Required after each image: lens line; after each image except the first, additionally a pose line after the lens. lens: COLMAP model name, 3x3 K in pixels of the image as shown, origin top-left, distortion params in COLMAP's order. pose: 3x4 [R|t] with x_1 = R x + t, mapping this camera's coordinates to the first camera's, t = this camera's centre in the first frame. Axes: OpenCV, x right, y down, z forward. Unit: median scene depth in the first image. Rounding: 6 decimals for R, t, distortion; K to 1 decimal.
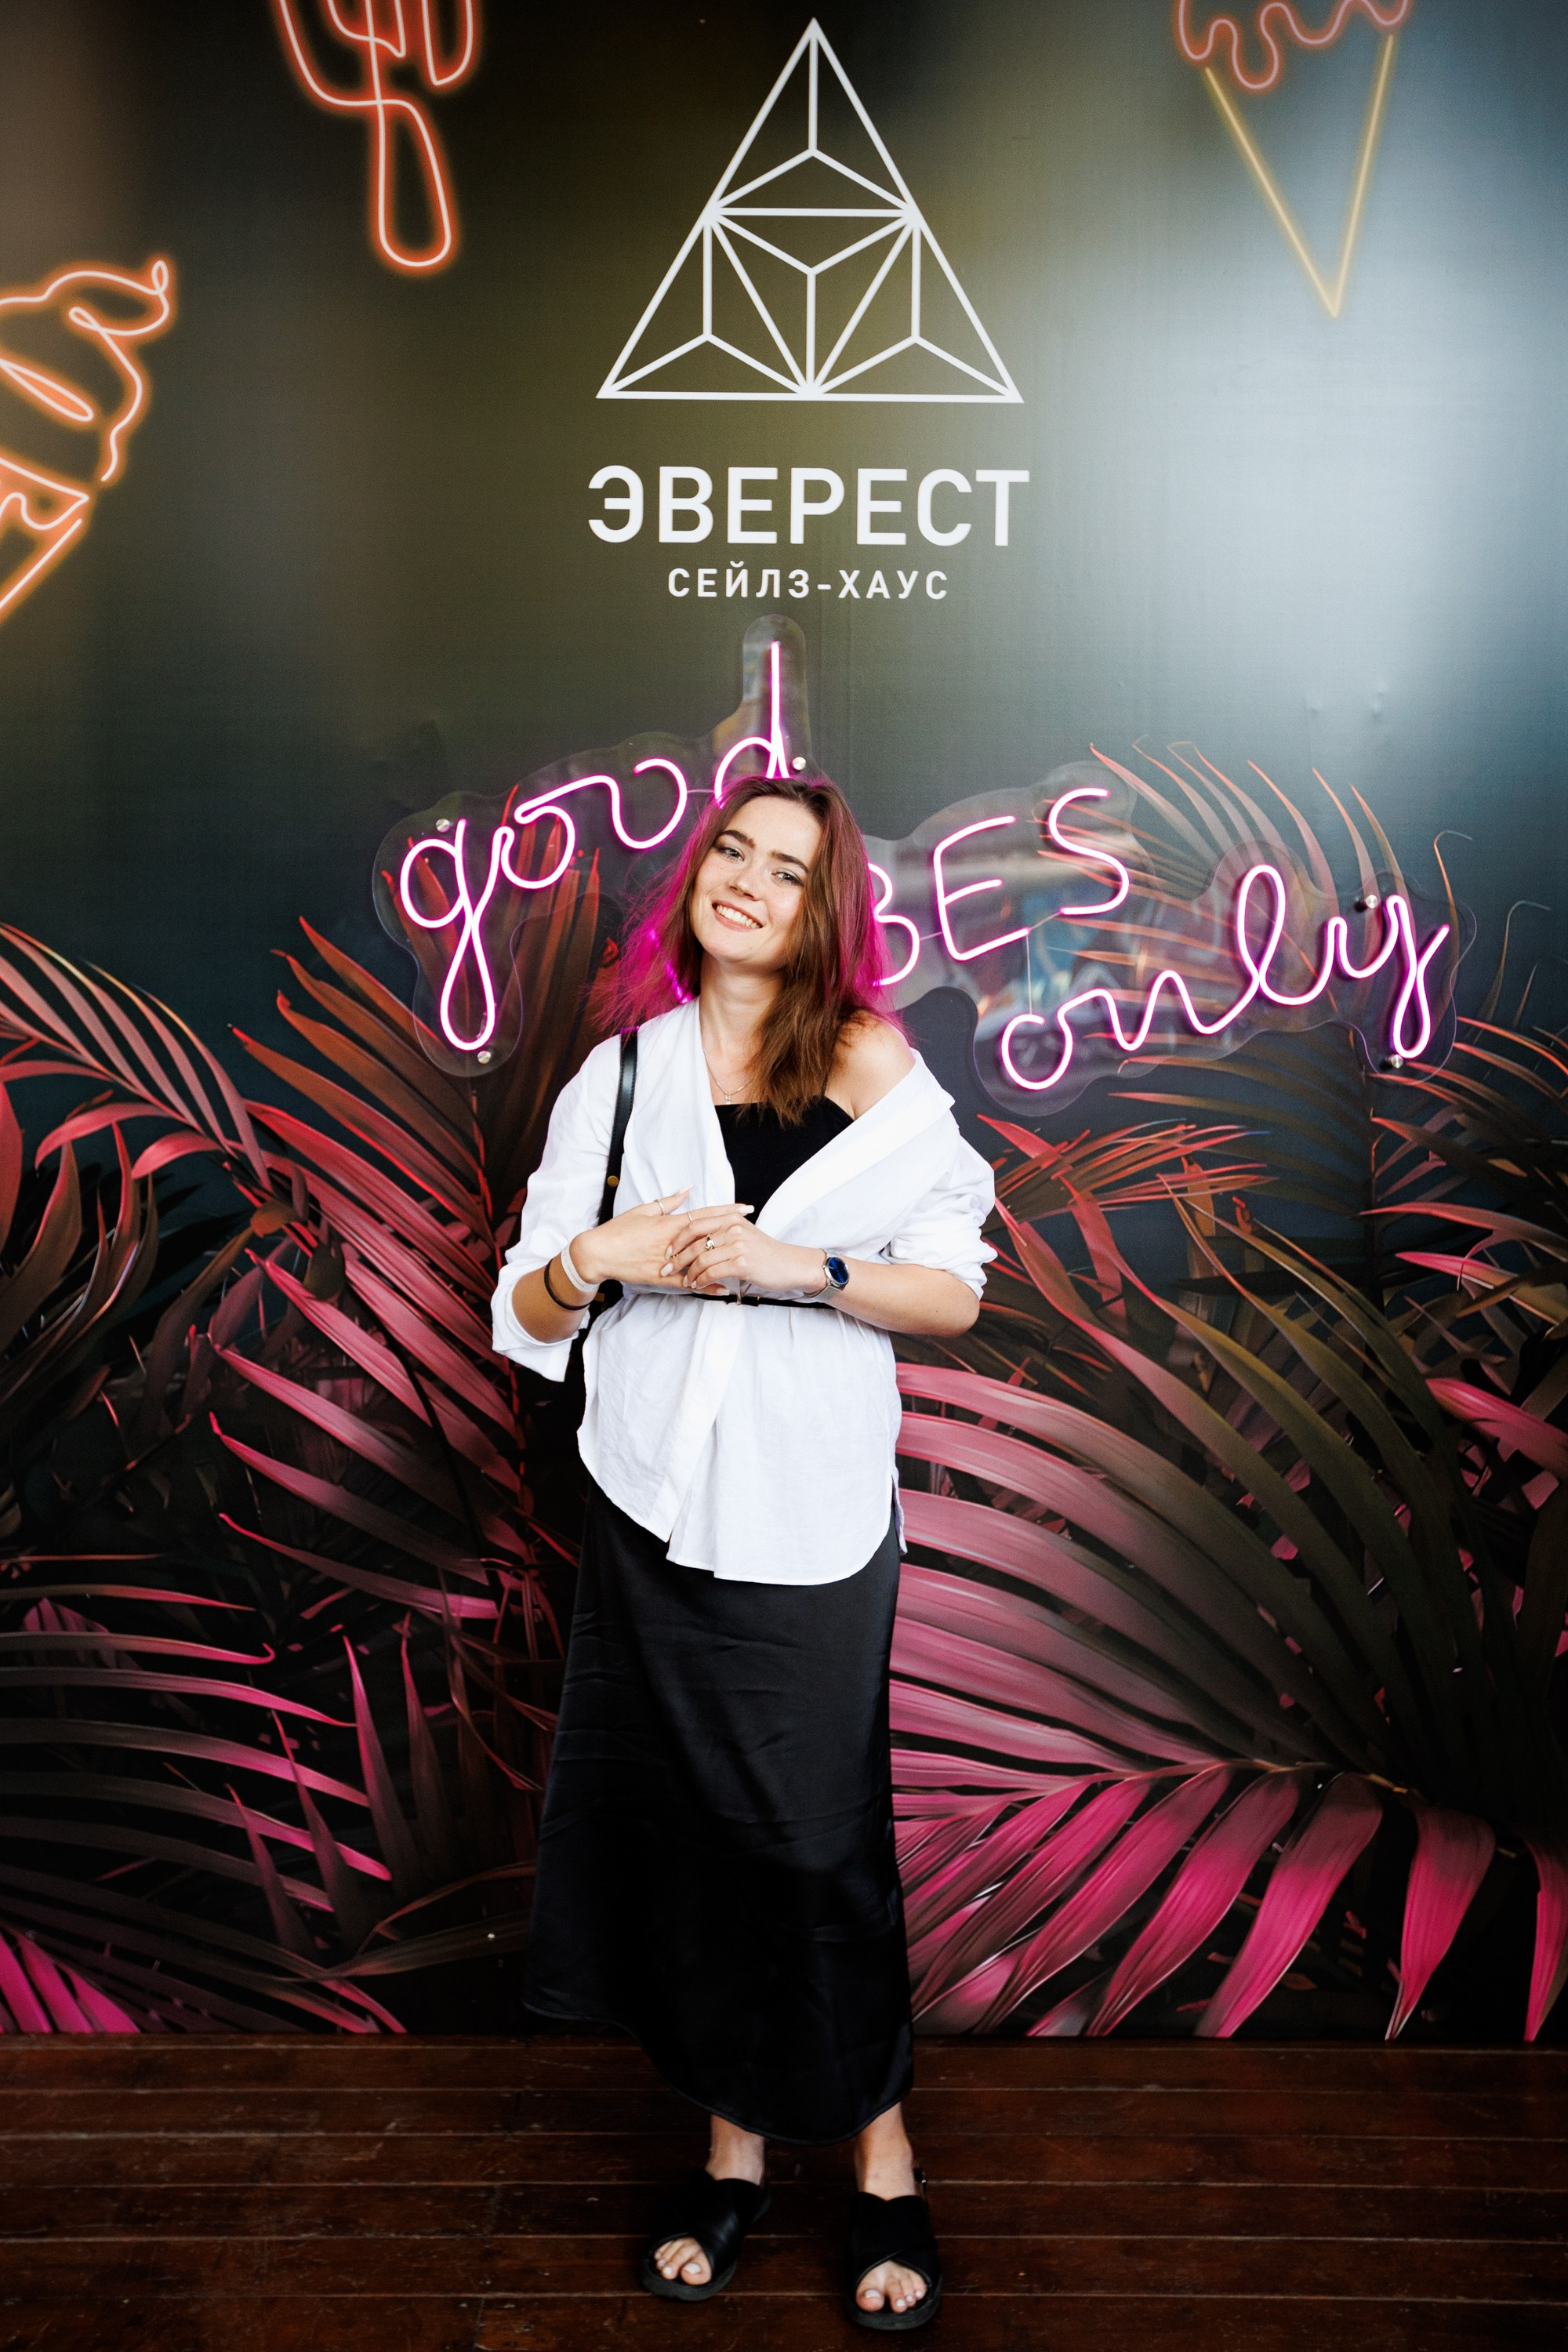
lens RADIAL K [[2363.8, 0, 712.9], [0, 2363.8, 1064.7], [0, 0, 1]] dist [0.049651, 0.000000]
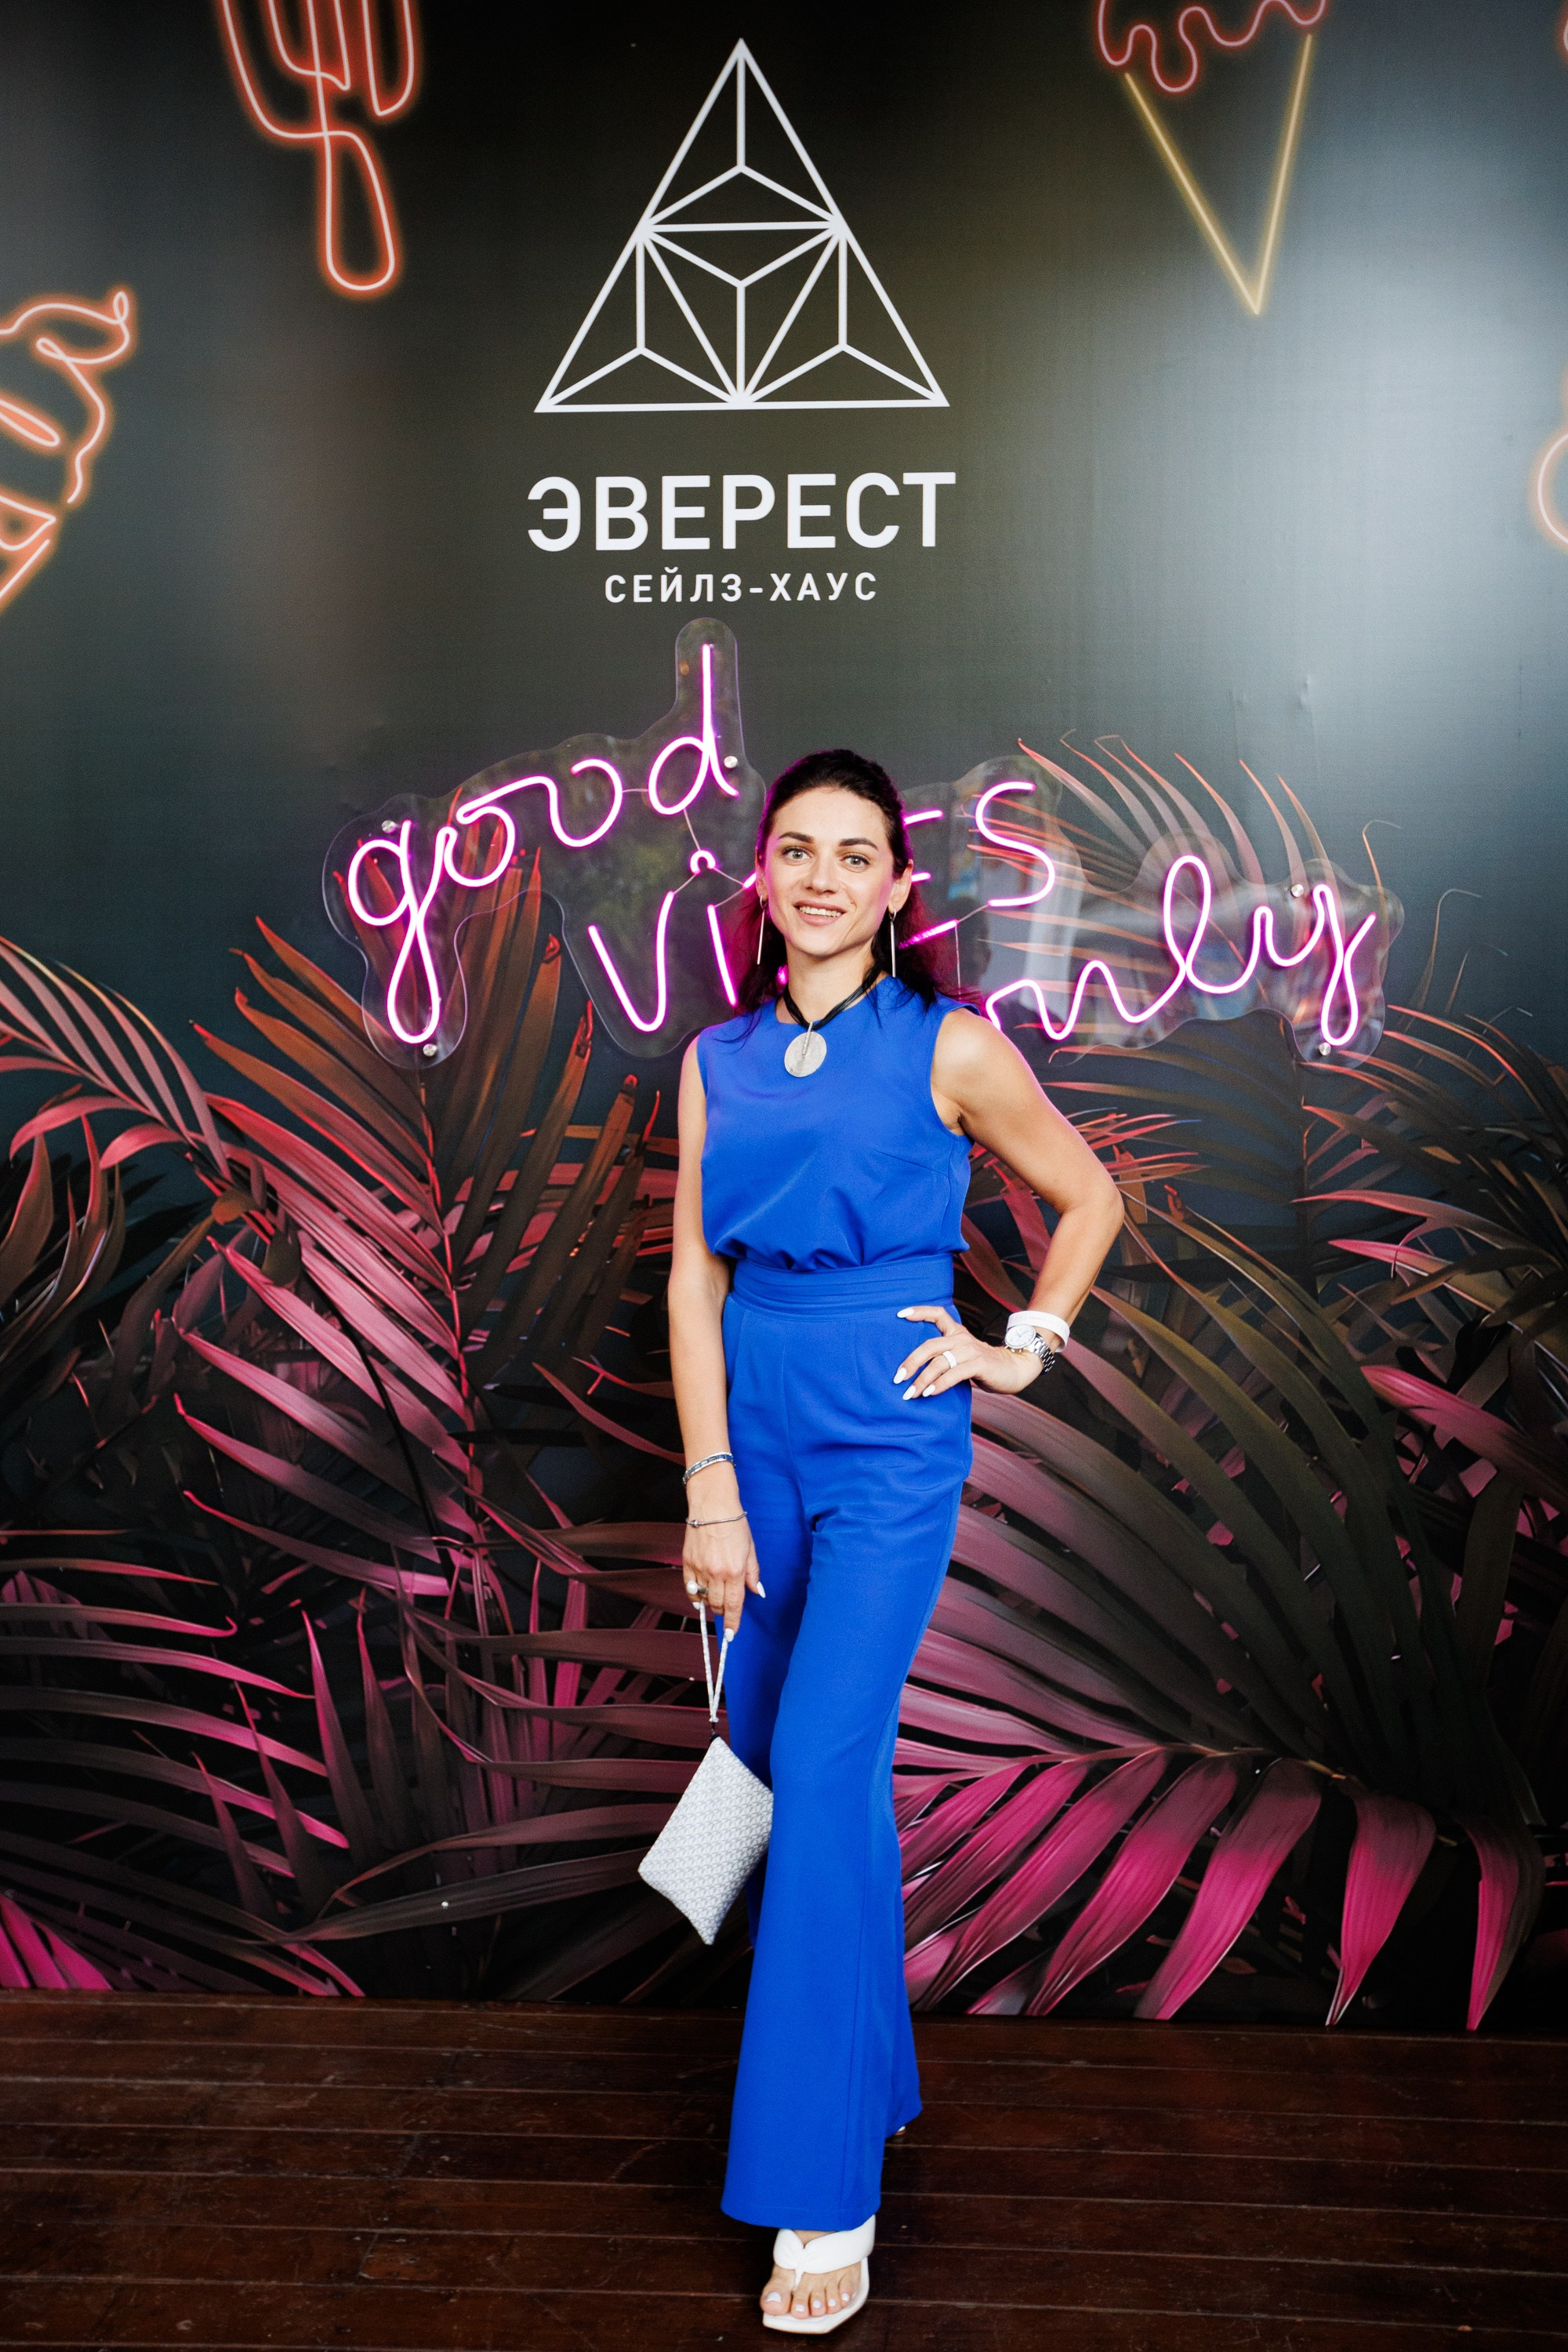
lens RADIAL K [[2363.8, 0, 763.5], [0, 2363.8, 1108.5], [0, 0, 1]] dist [0.049651, 0.000000]
pose [[0.997070, -0.004106, -0.076384, 0.126135], [0.003222, 0.999926, -0.011692, 0.034481], [0.076427, 0.011411, 0.997010, -0.020478]]
